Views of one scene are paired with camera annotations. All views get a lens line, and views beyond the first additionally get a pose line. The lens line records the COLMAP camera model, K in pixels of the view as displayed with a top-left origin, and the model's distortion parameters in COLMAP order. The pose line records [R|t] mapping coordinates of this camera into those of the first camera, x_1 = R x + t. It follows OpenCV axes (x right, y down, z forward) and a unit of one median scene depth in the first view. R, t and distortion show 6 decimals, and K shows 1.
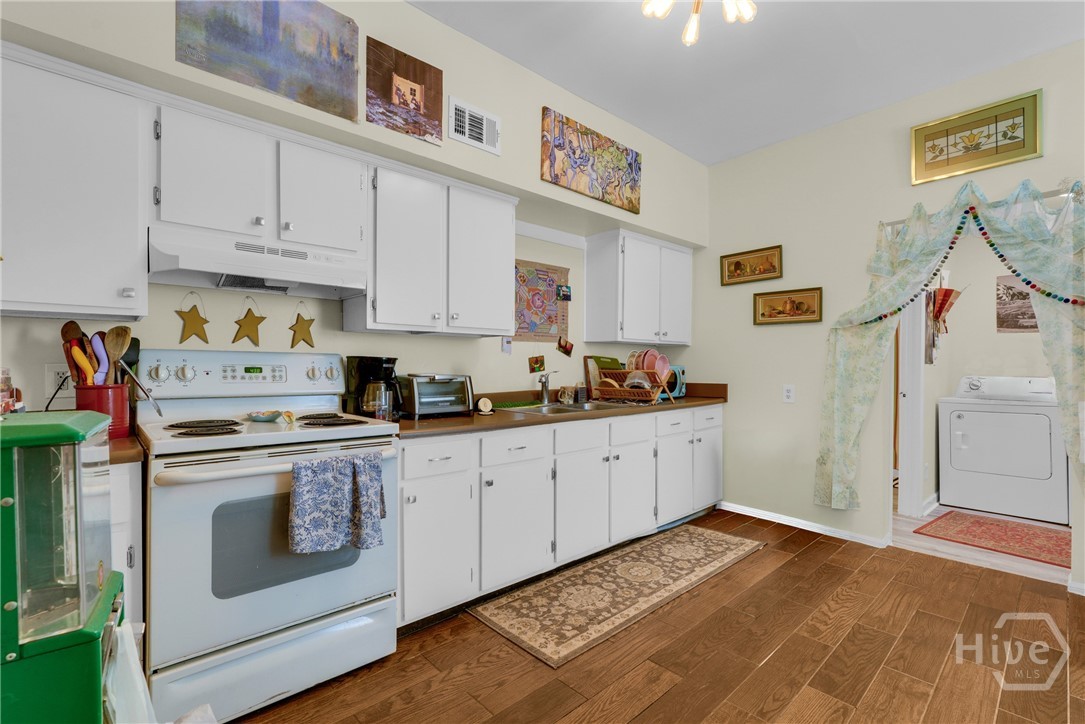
lens RADIAL K [[504.7, 0, 546.1], [0, 504.7, 365.0], [0, 0, 1]] dist [0.004191, 0.000185]
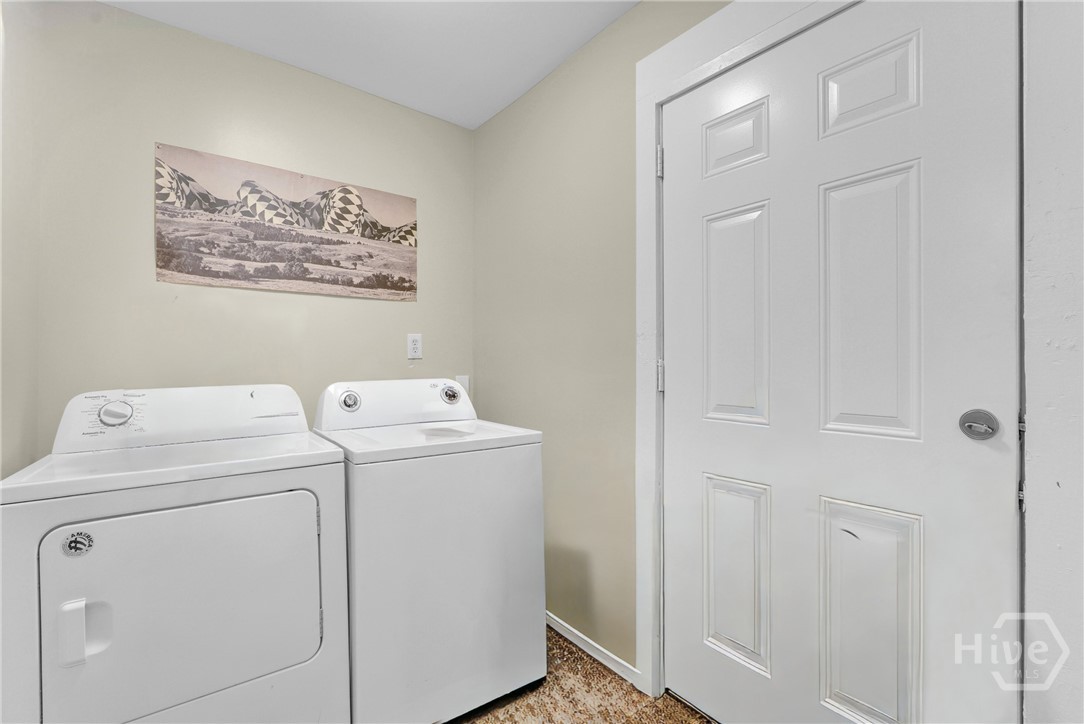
lens RADIAL K [[504.2, 0, 544.9], [0, 504.2, 365.2], [0, 0, 1]] dist [0.004191, 0.000185]
pose [[0.104223, -0.007313, 0.994527, 0.519005], [0.009008, 0.999939, 0.006408, 0.007172], [-0.994513, 0.008291, 0.104283, 0.651400]]
